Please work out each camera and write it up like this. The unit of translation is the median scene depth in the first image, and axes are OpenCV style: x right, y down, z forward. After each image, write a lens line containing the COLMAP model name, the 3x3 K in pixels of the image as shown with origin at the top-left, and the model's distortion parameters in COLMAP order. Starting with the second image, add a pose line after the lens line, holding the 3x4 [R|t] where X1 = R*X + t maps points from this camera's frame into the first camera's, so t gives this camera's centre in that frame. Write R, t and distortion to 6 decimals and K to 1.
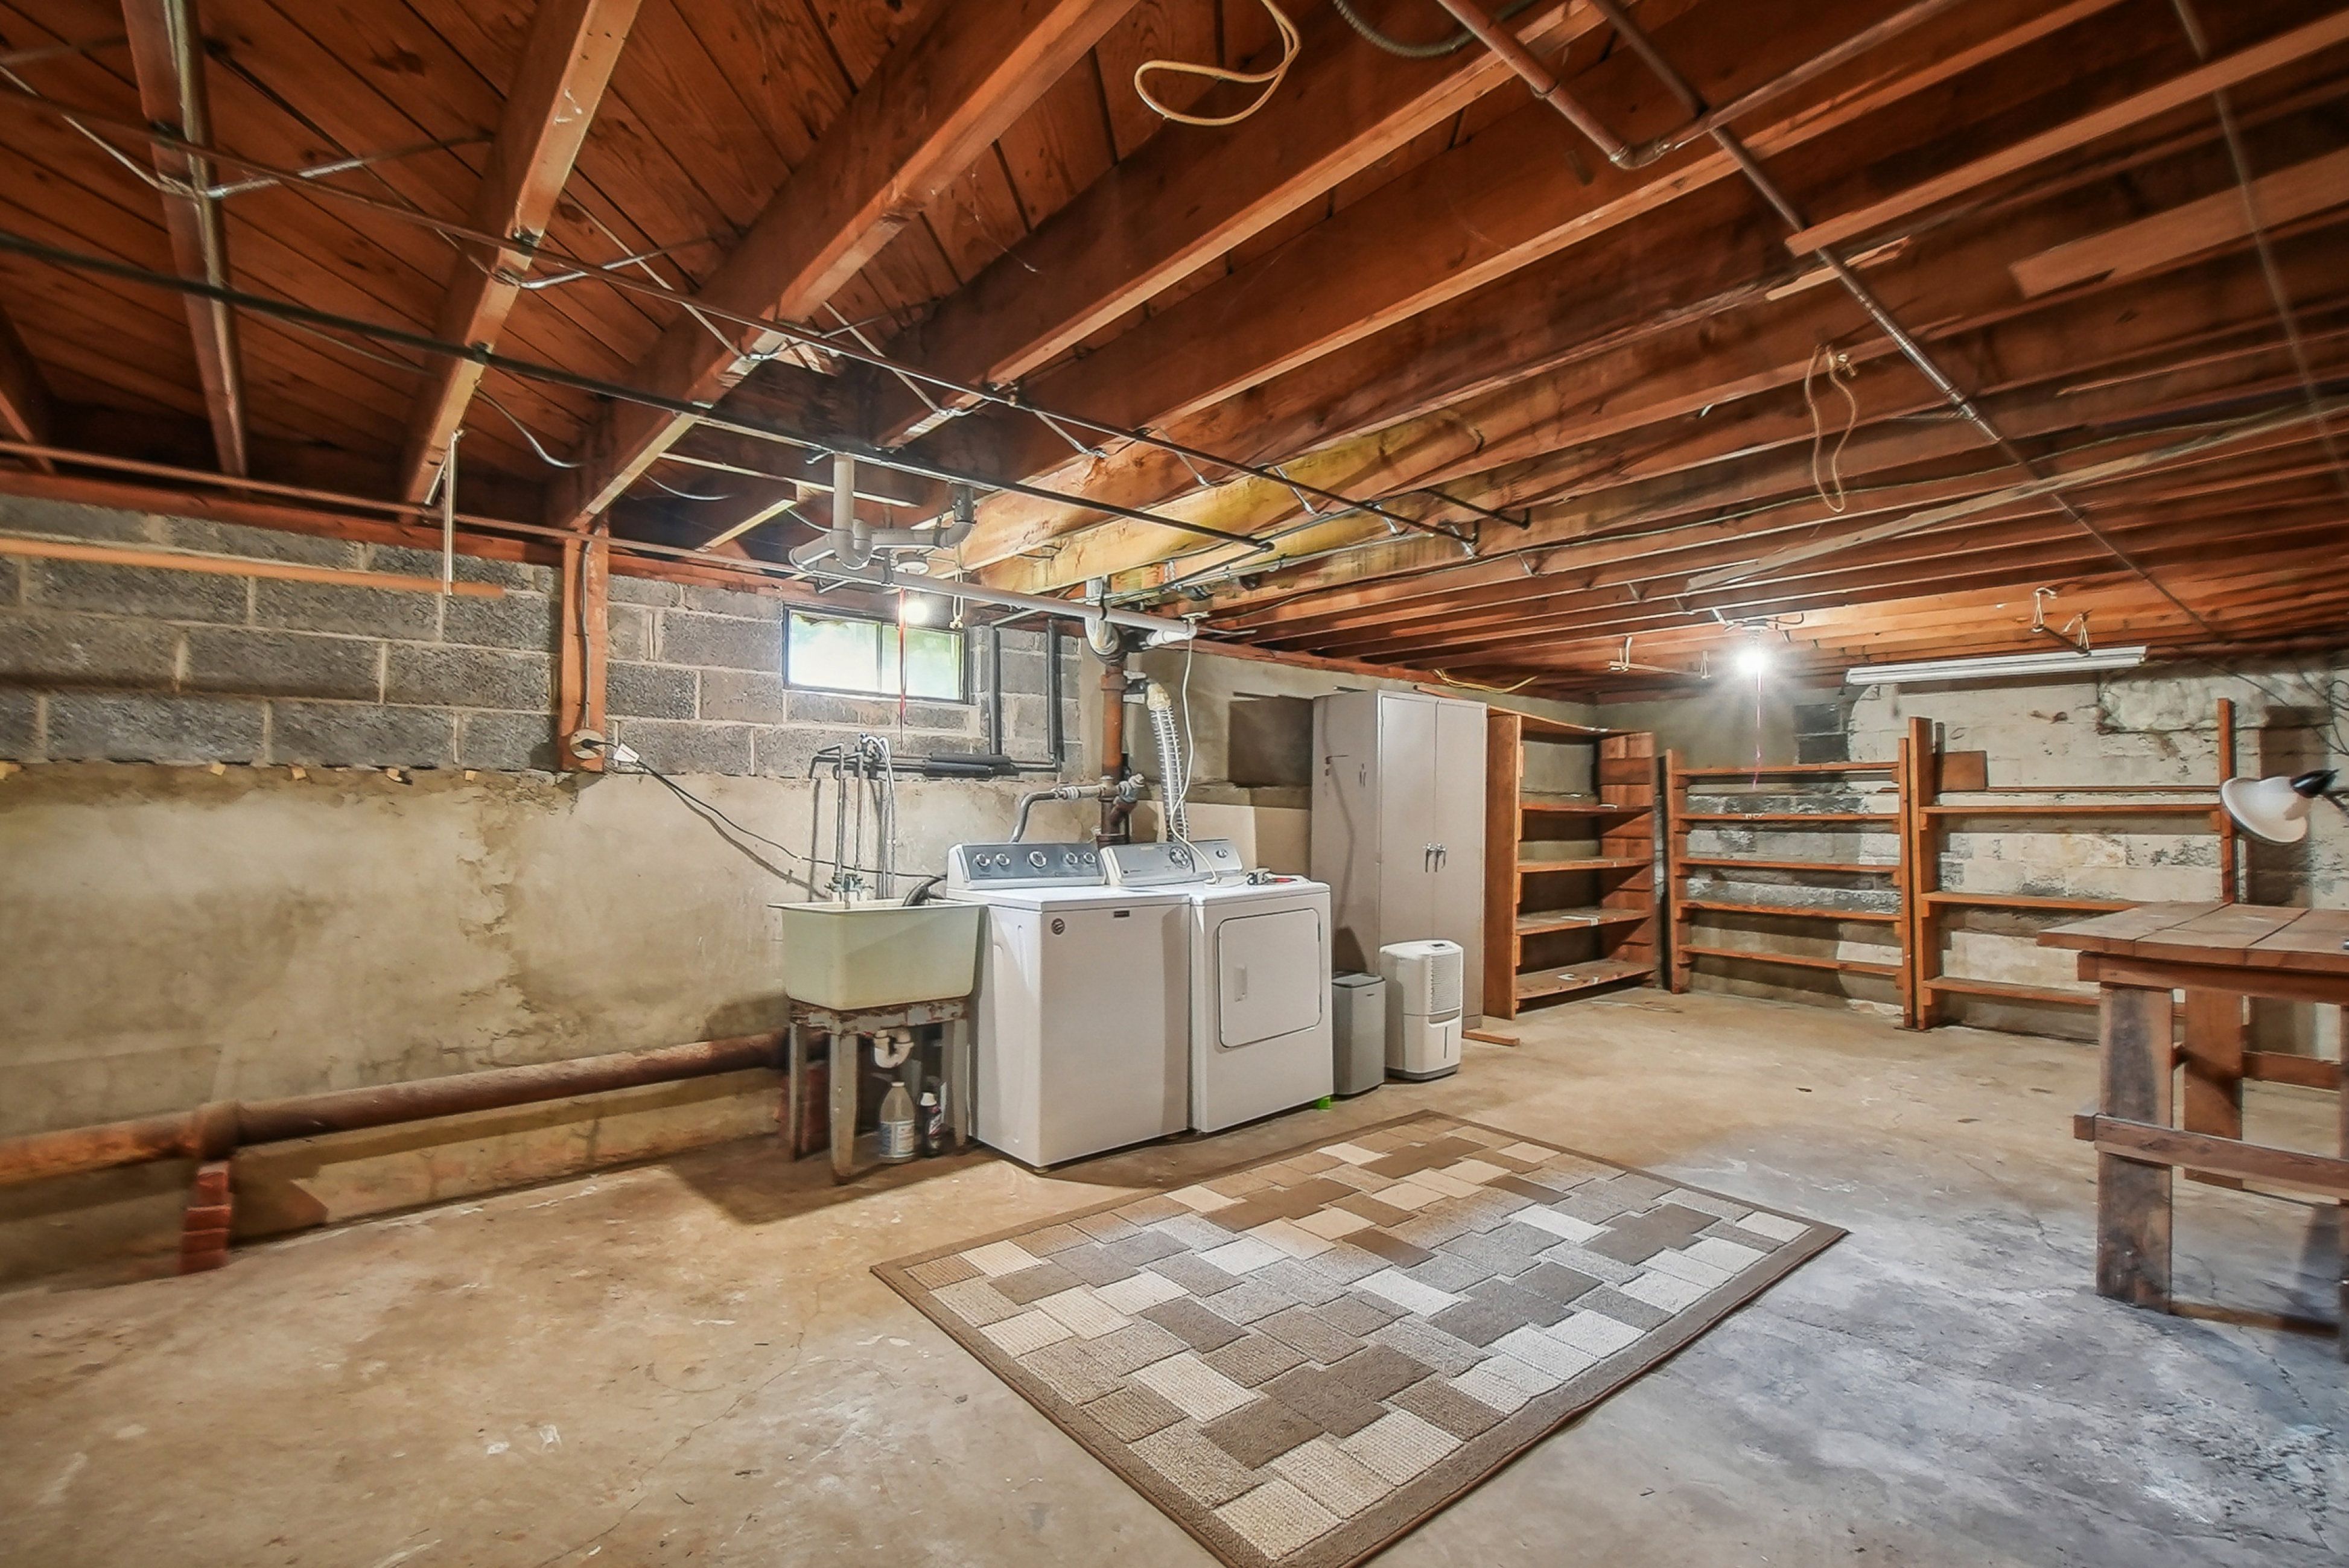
lens RADIAL K [[1033.0, 0, 1155.5], [0, 1033.0, 786.8], [0, 0, 1]] dist [-0.001322, -0.000116]
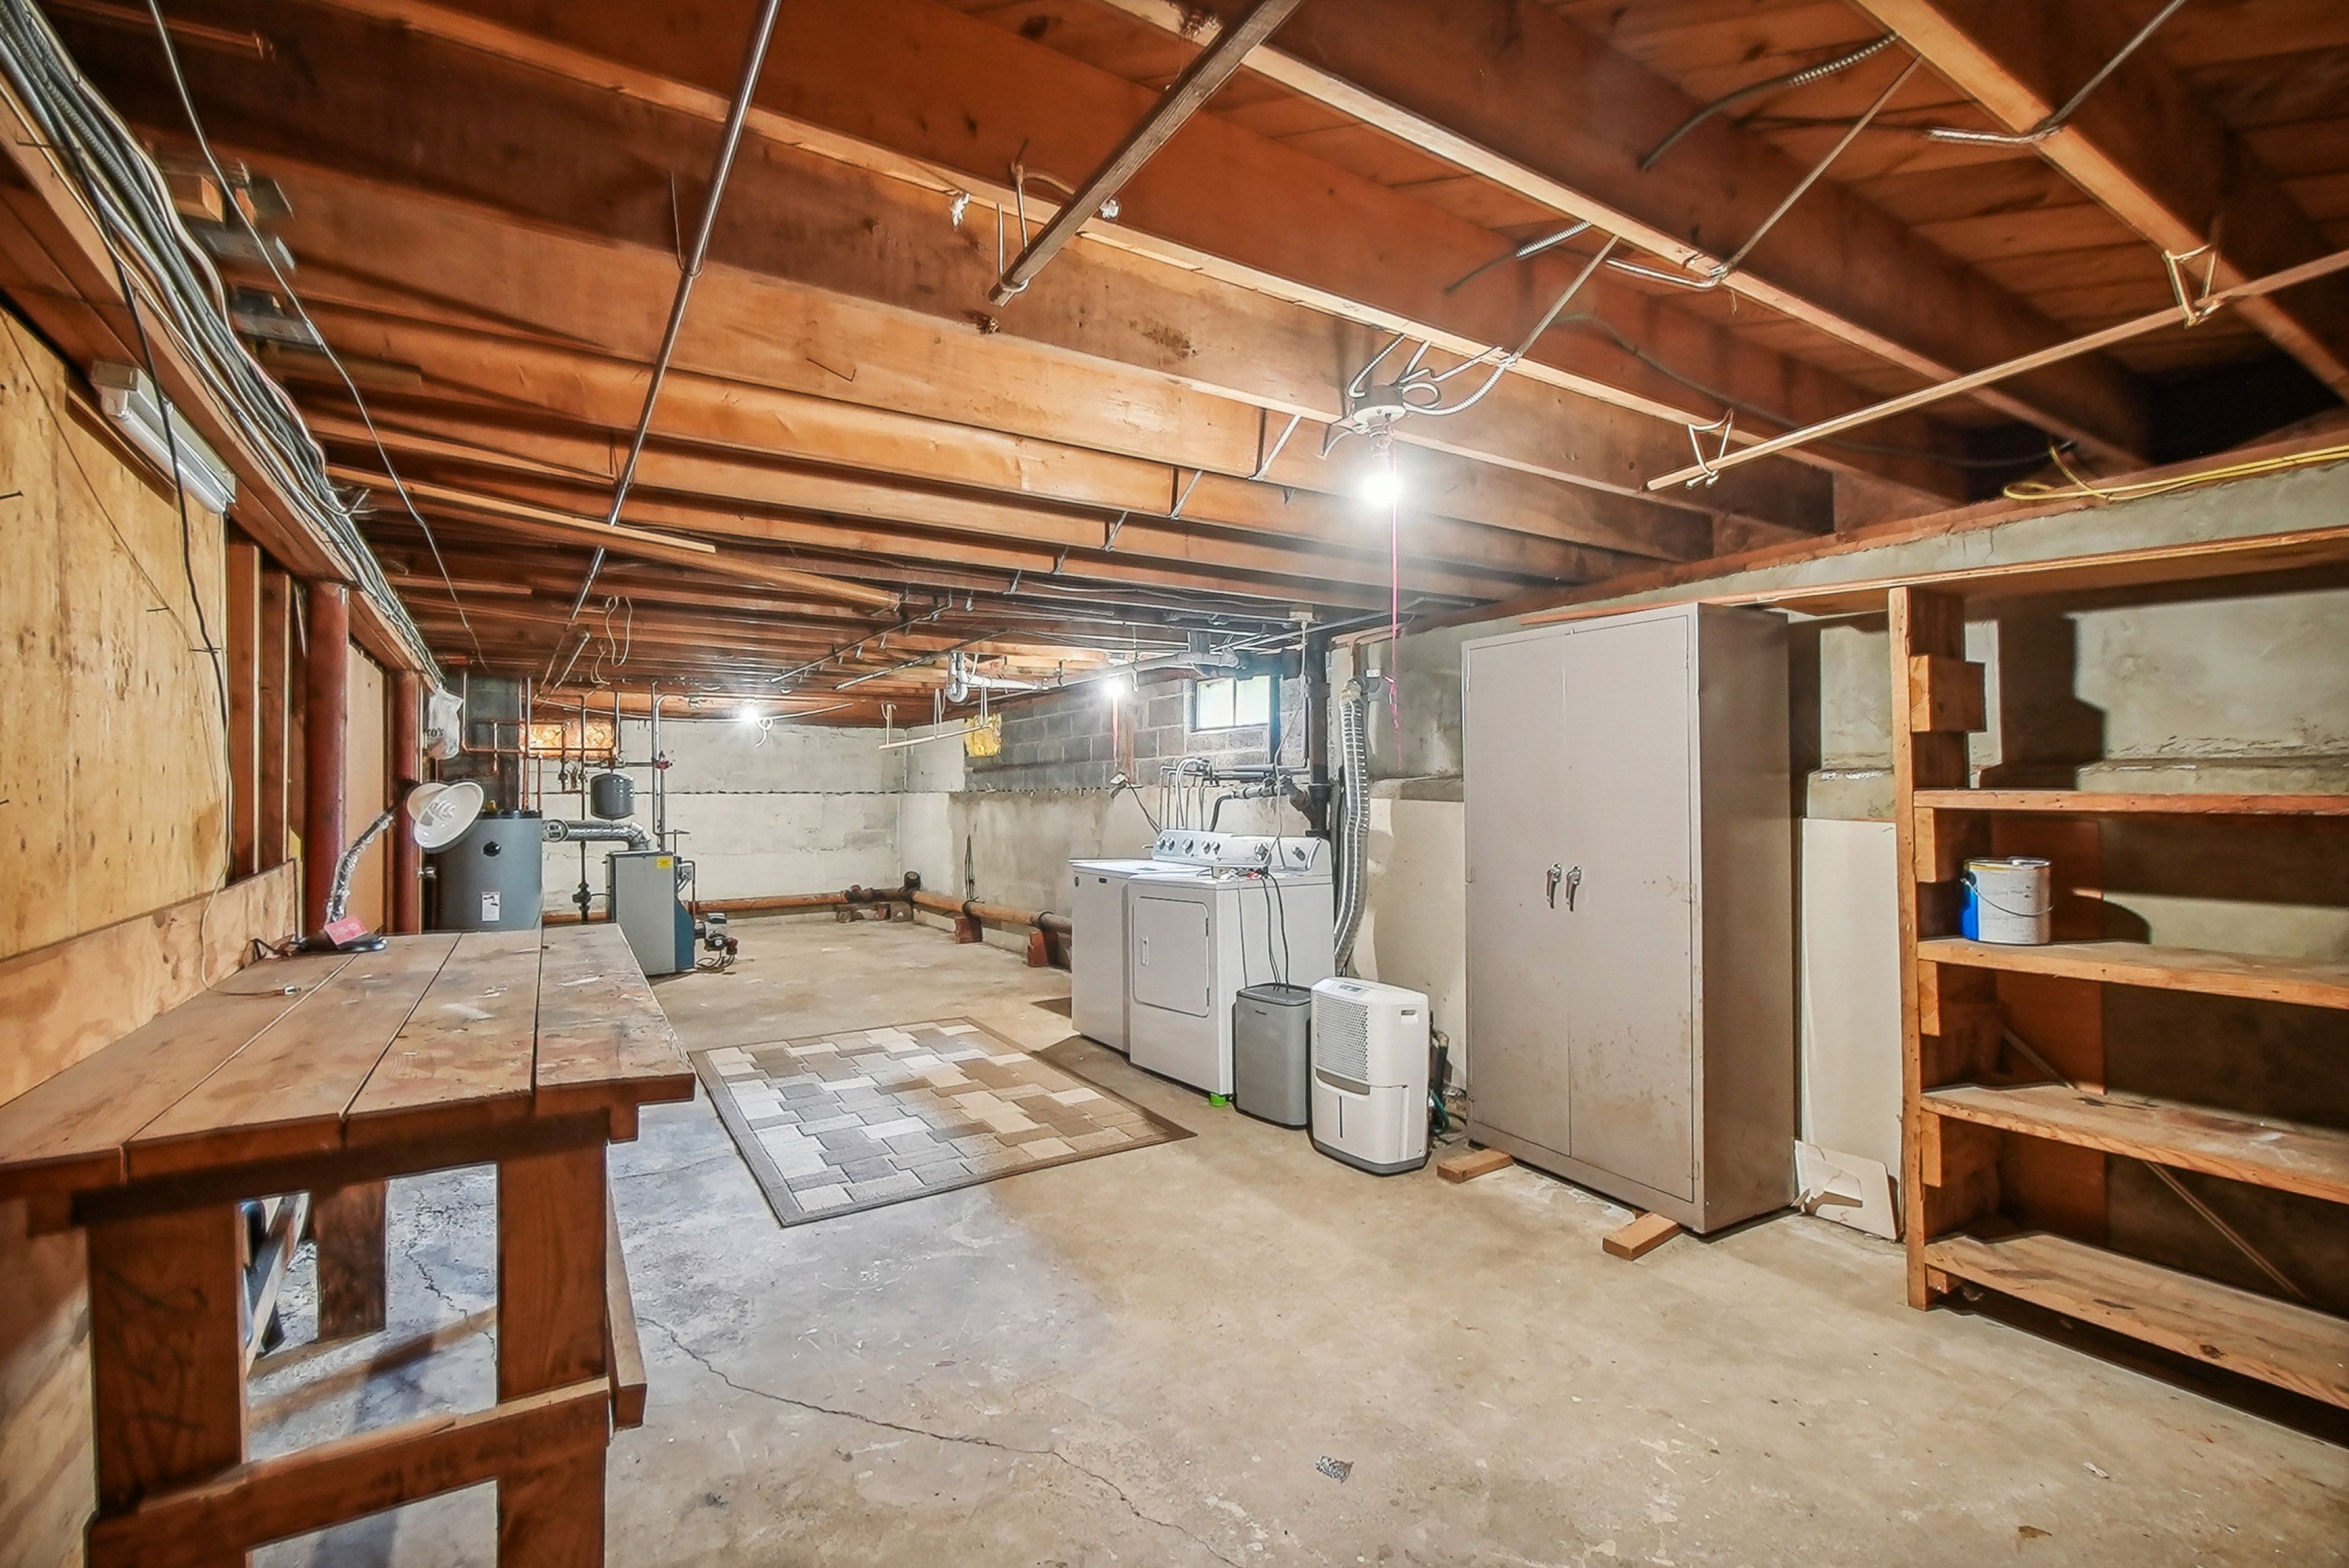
lens RADIAL K [[1033.0, 0, 1155.5], [0, 1033.0, 786.8], [0, 0, 1]] dist [-0.001322, -0.000116]
pose [[-0.141257, -0.014007, -0.989874, 1.525719], [0.023585, 0.999568, -0.017510, 0.022069], [0.989692, -0.025820, -0.140865, 1.417310]]
